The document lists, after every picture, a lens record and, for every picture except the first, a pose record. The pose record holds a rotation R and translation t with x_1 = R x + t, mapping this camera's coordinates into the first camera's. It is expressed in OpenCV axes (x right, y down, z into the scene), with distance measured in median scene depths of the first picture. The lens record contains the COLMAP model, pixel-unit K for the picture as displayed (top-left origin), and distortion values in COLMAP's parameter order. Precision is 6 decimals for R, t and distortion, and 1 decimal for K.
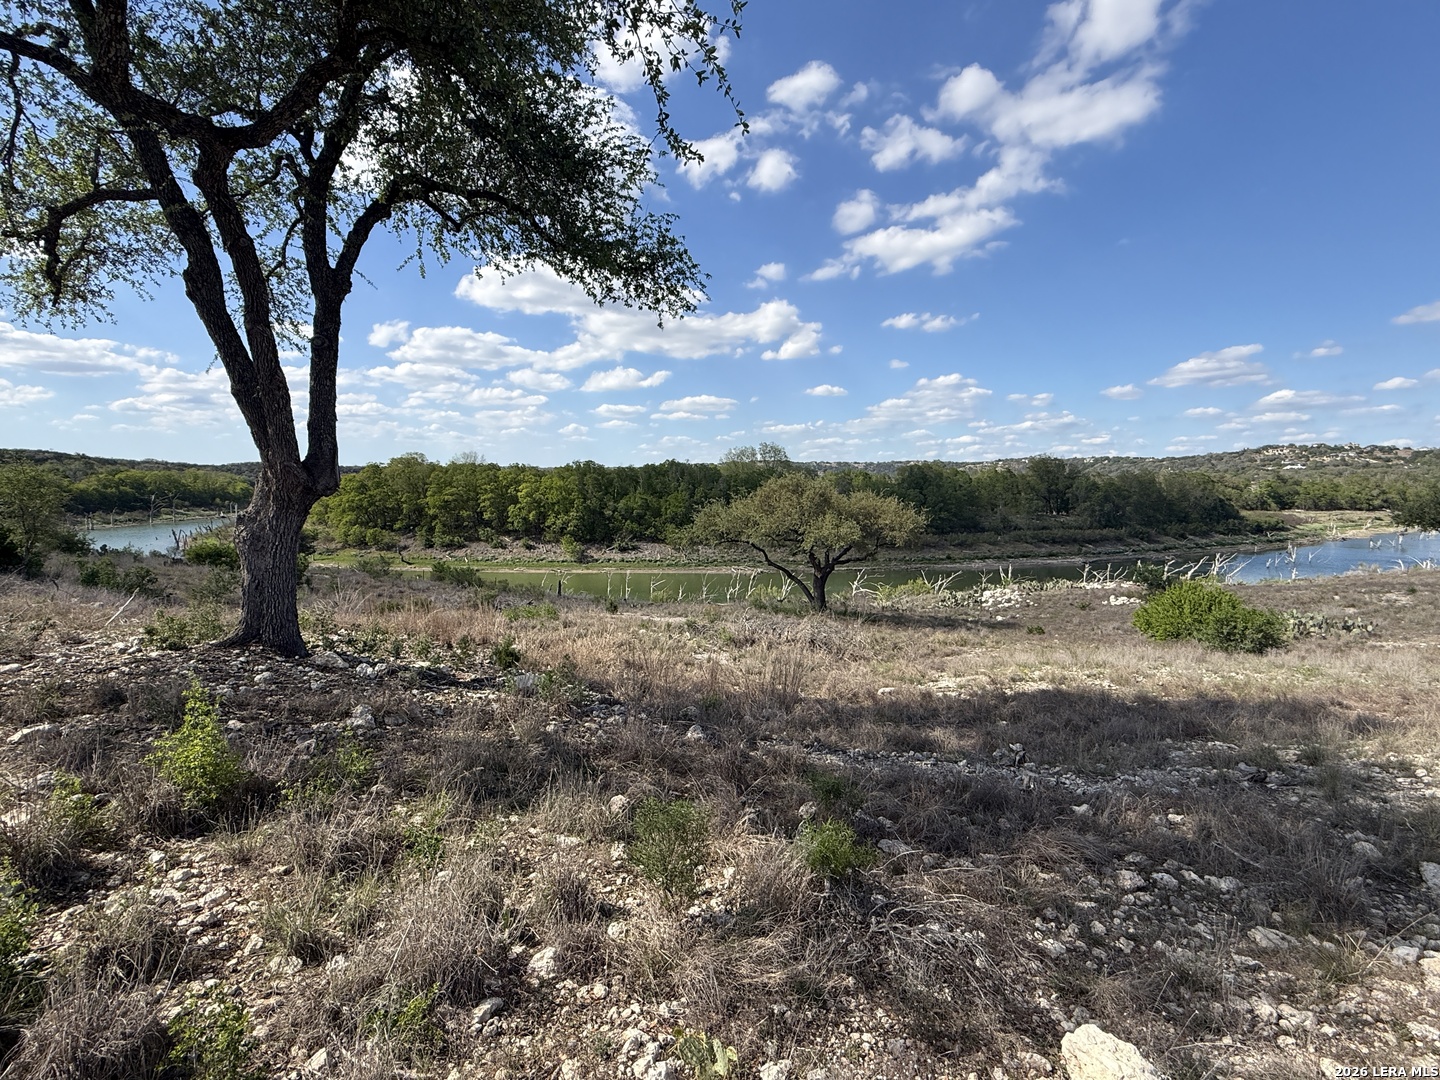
lens RADIAL K [[691.8, 0, 725.2], [0, 691.8, 539.0], [0, 0, 1]] dist [-0.003373, 0.000725]
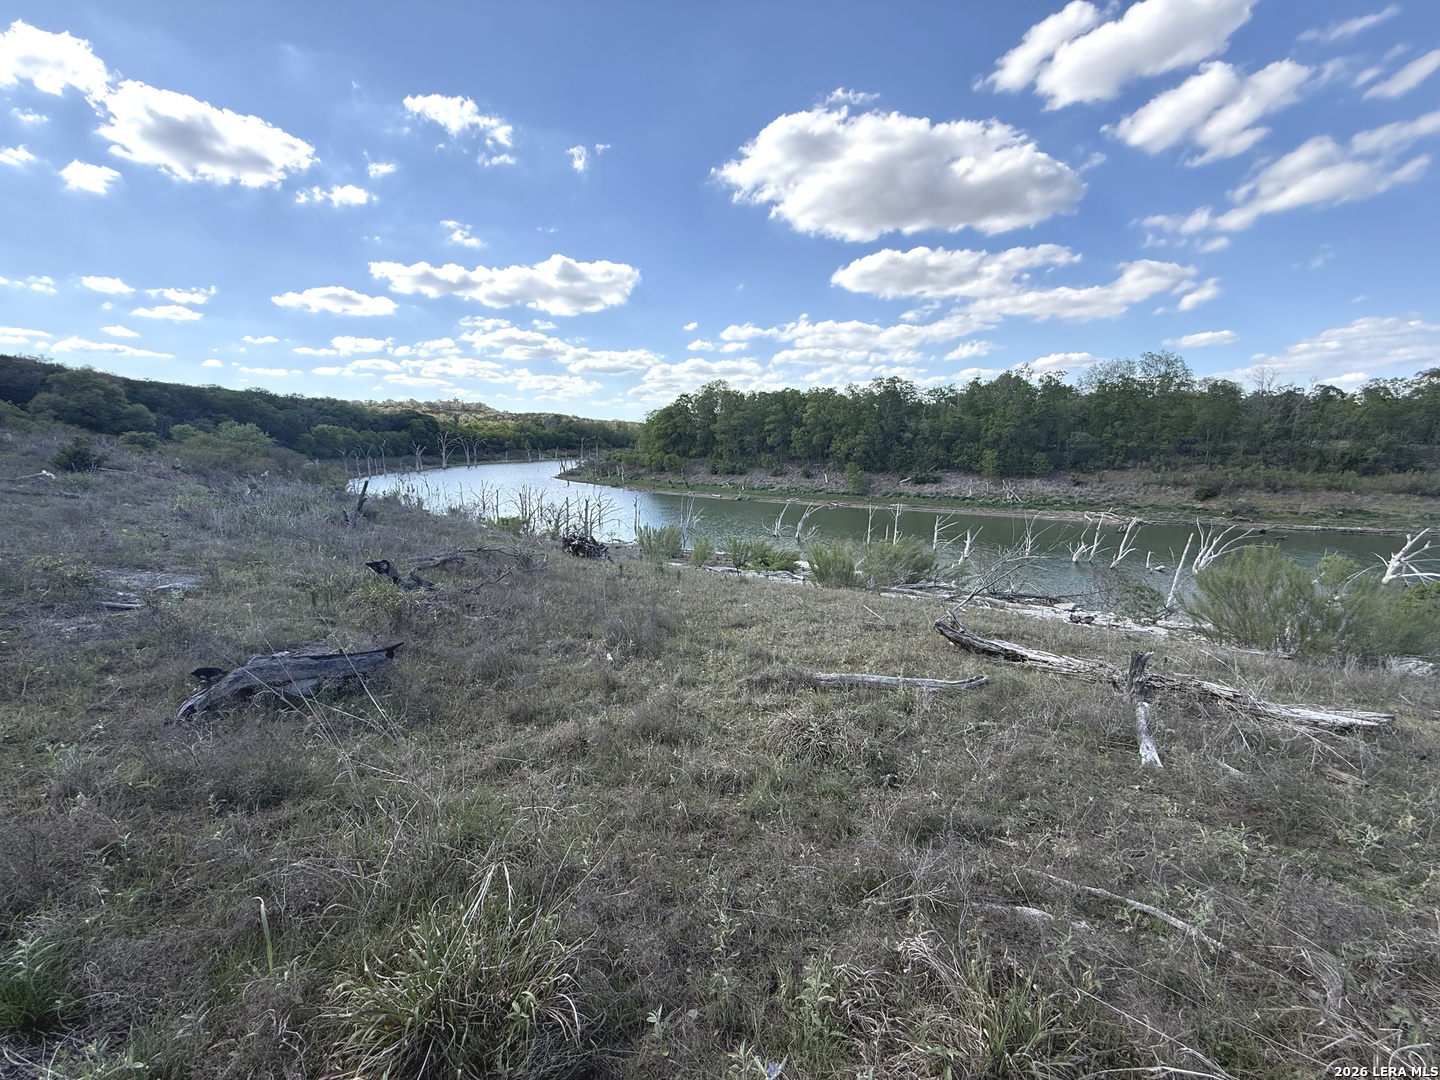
lens RADIAL K [[573.5, 0, 717.6], [0, 573.5, 535.8], [0, 0, 1]] dist [-0.002797, 0.000148]
pose [[0.846656, 0.080720, -0.525982, 0.002181], [-0.036022, 0.994855, 0.094692, 0.021648], [0.530920, -0.061224, 0.845208, 0.314118]]
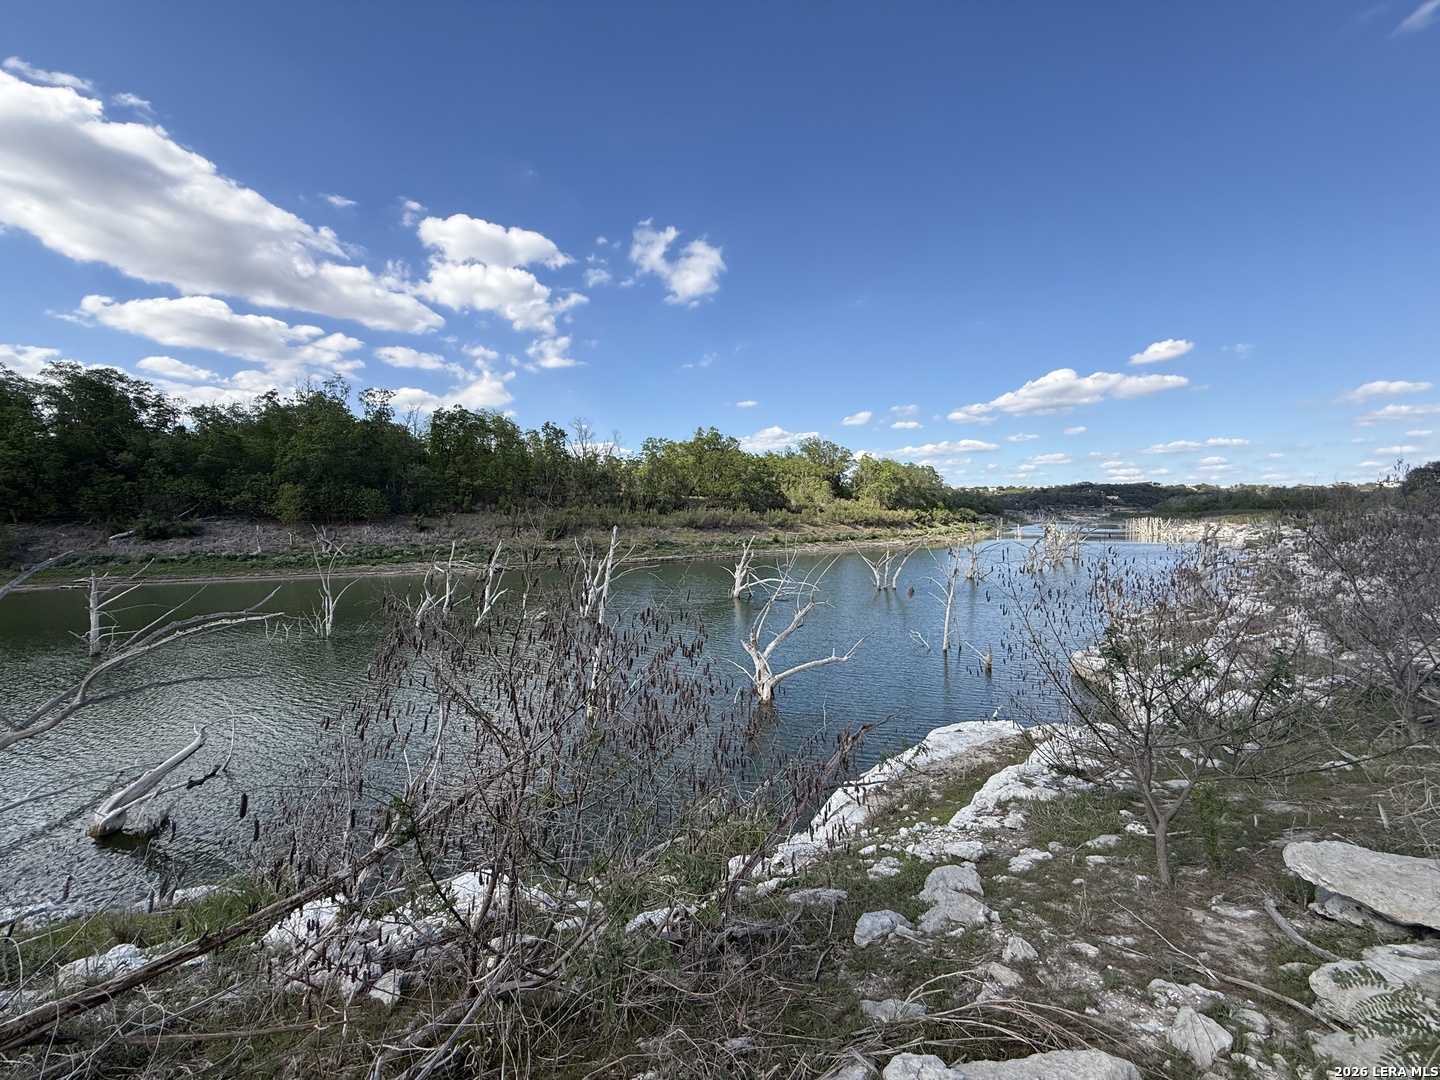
lens RADIAL K [[573.5, 0, 719.4], [0, 573.5, 534.7], [0, 0, 1]] dist [-0.002797, 0.000148]
pose [[0.896058, -0.019141, 0.443523, 0.010449], [0.041437, 0.998315, -0.040632, 0.041893], [-0.441998, 0.054787, 0.895341, 0.490274]]
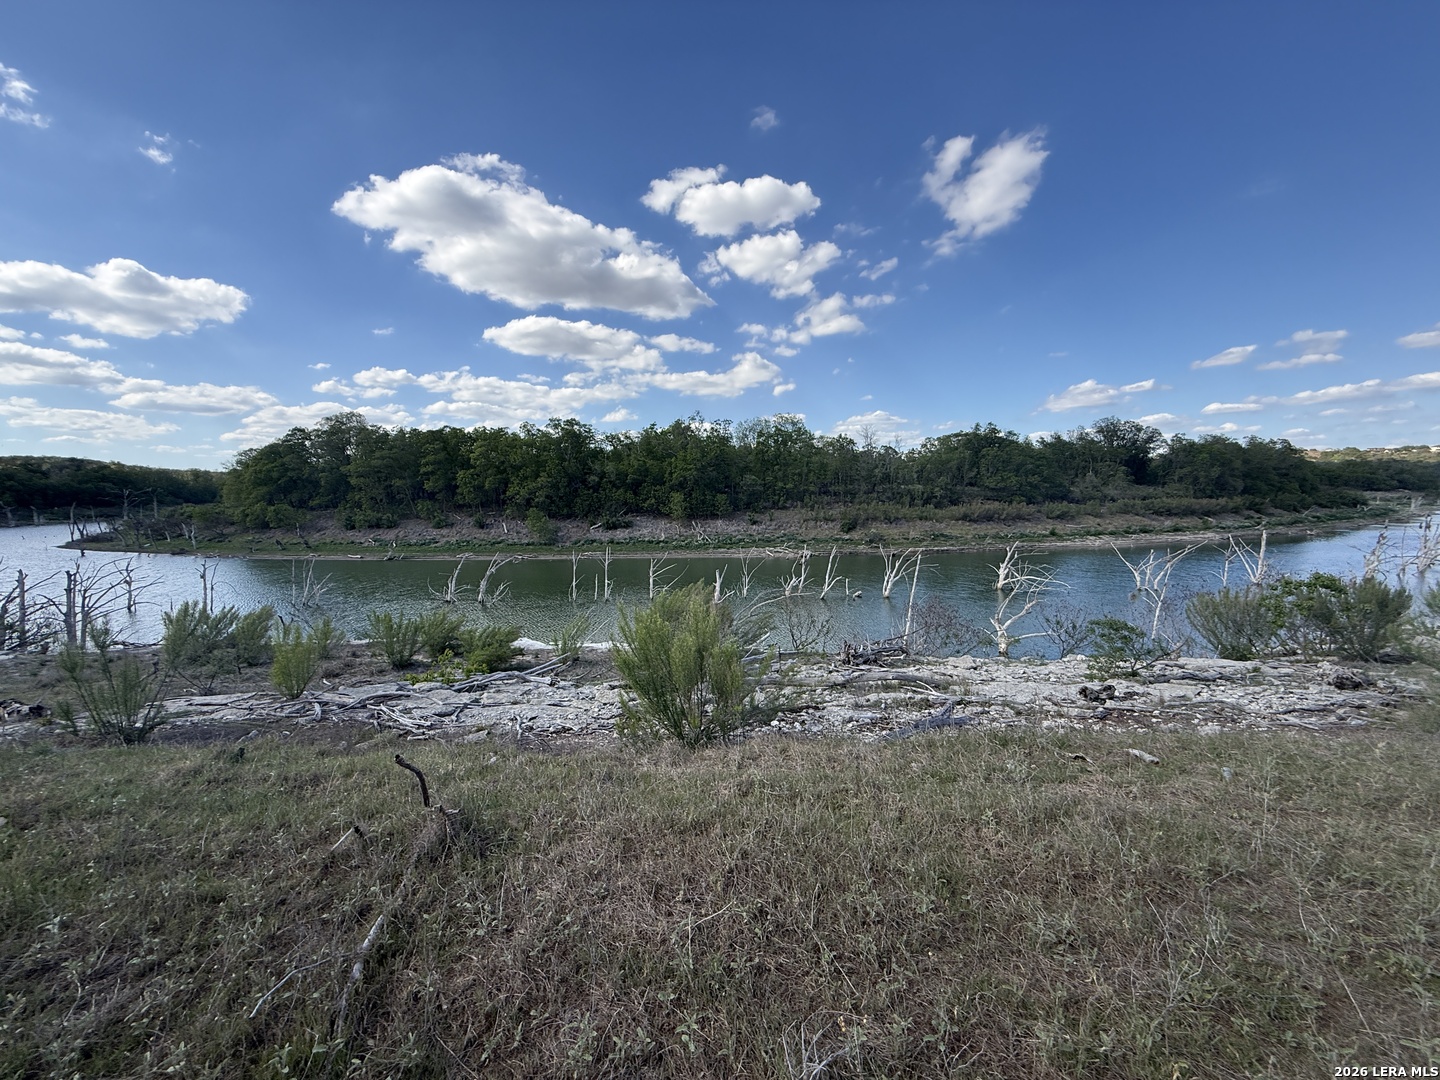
lens RADIAL K [[573.5, 0, 719.2], [0, 573.5, 538.1], [0, 0, 1]] dist [-0.002797, 0.000148]
pose [[0.999901, -0.013981, 0.001574, -0.035399], [0.013984, 0.999901, -0.001789, 0.027857], [-0.001548, 0.001811, 0.999997, 0.379184]]
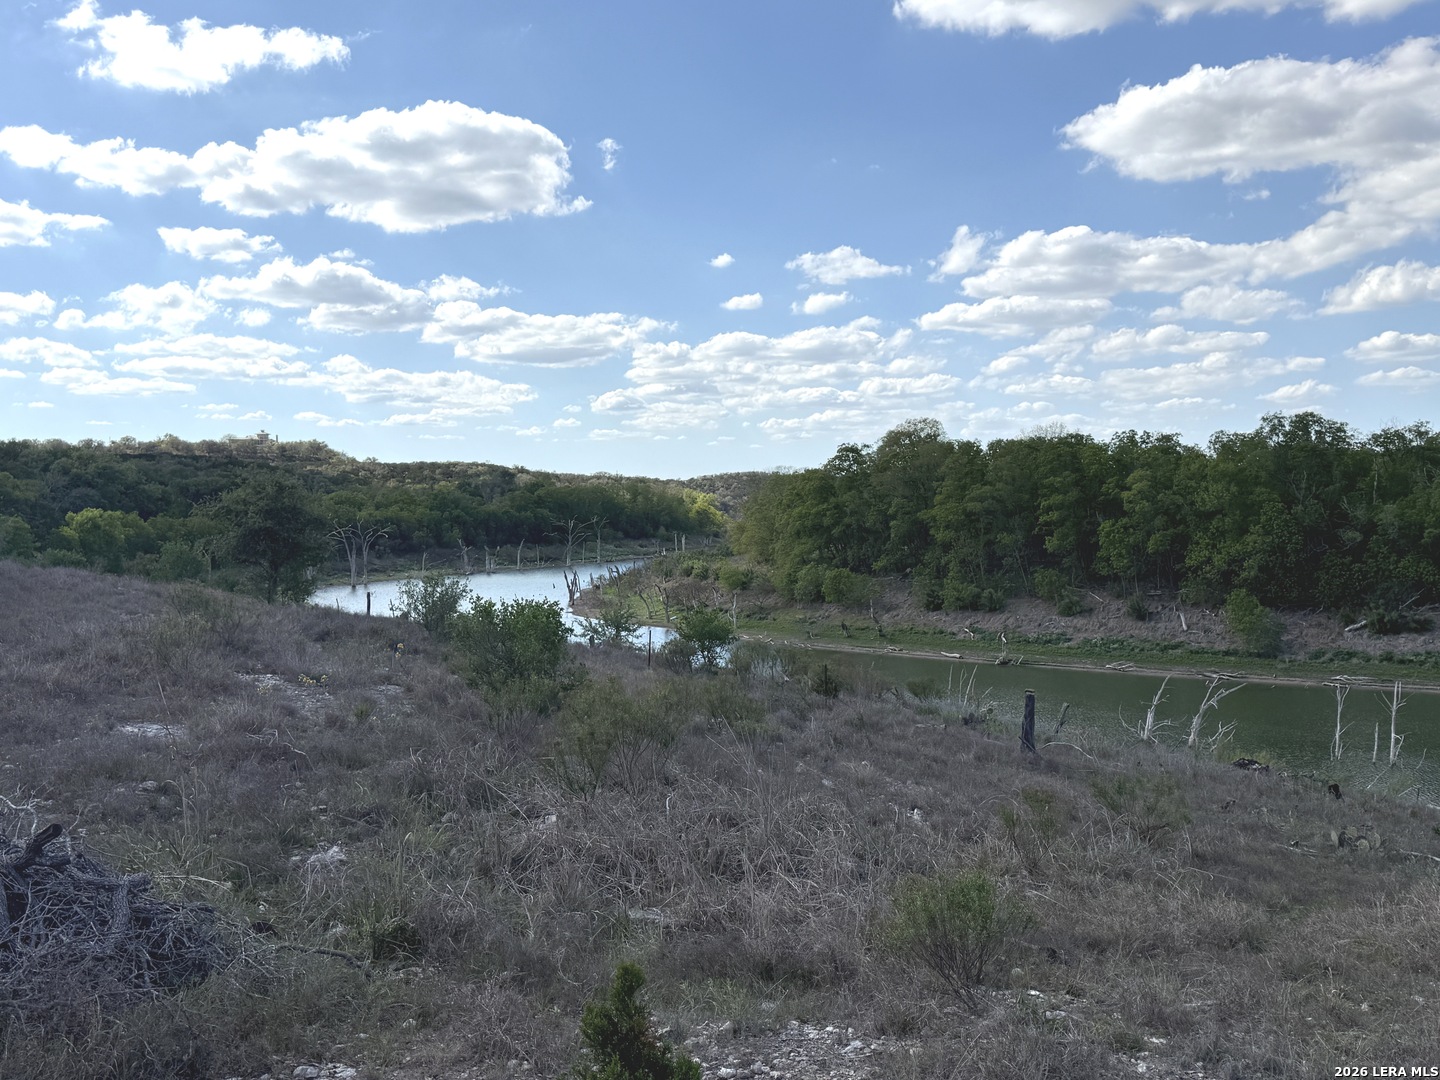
lens RADIAL K [[1324.3, 0, 718.3], [0, 1324.3, 544.6], [0, 0, 1]] dist [0.064049, 0.000000]
pose [[0.810090, -0.000298, -0.586306, -0.012169], [-0.029740, 0.998692, -0.041600, 0.009577], [0.585551, 0.051137, 0.809021, 0.165995]]
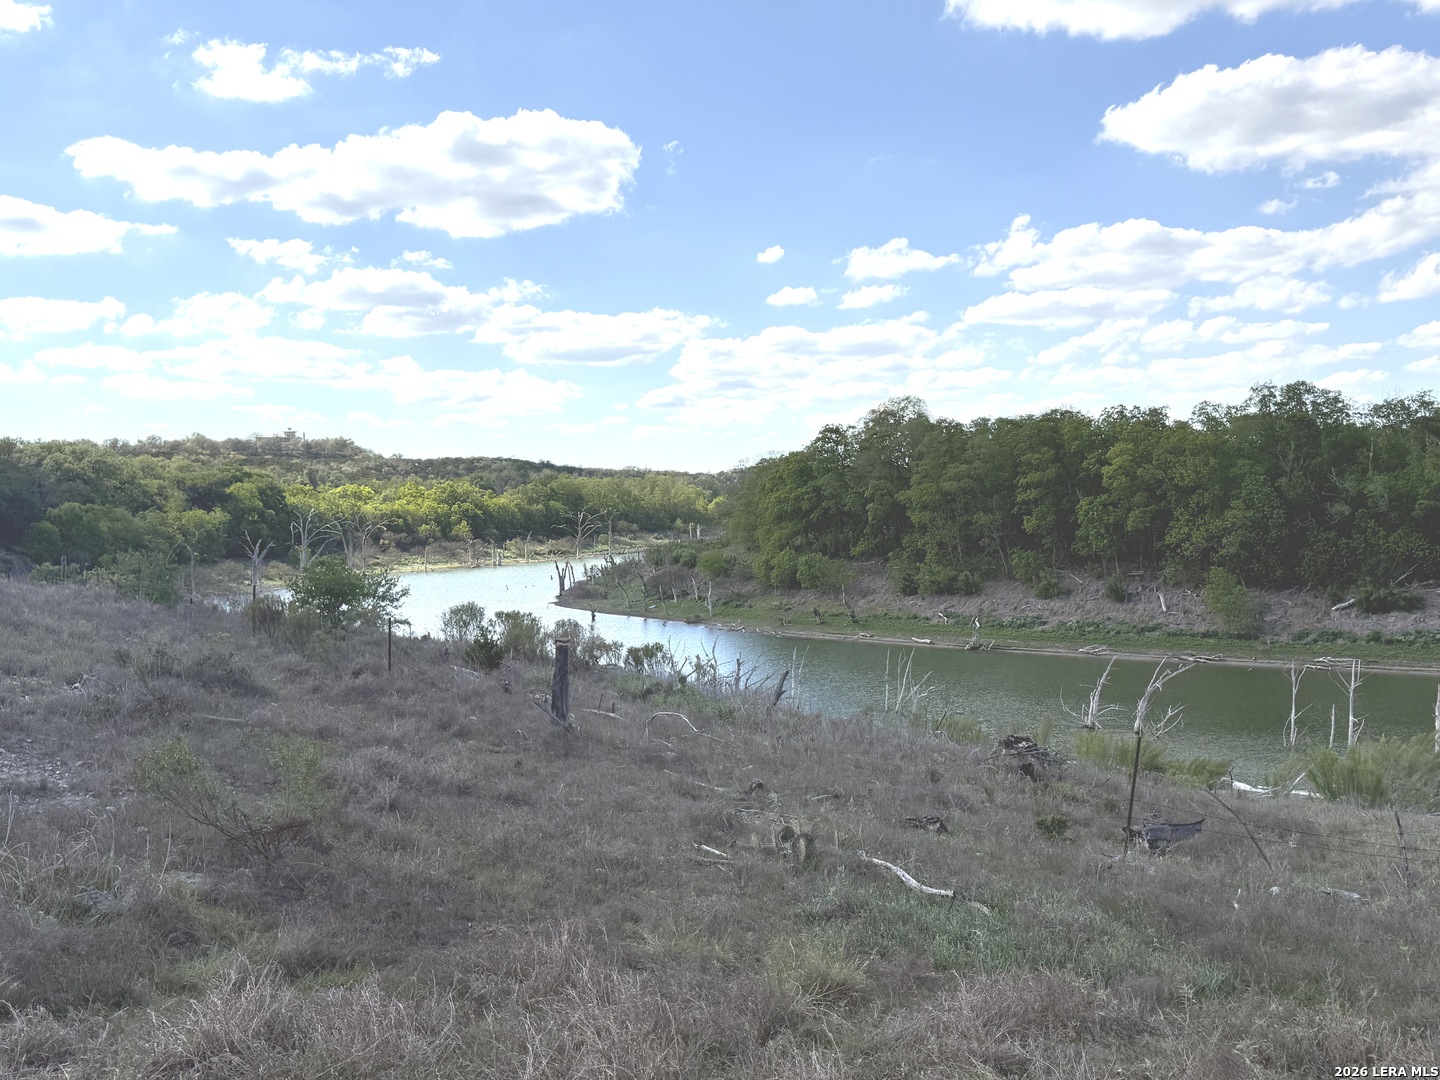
lens RADIAL K [[1324.3, 0, 723.8], [0, 1324.3, 541.0], [0, 0, 1]] dist [0.064049, 0.000000]
pose [[0.793725, -0.008179, -0.608222, 0.006398], [-0.020324, 0.998995, -0.039956, 0.014277], [0.607938, 0.044076, 0.792761, 0.224470]]
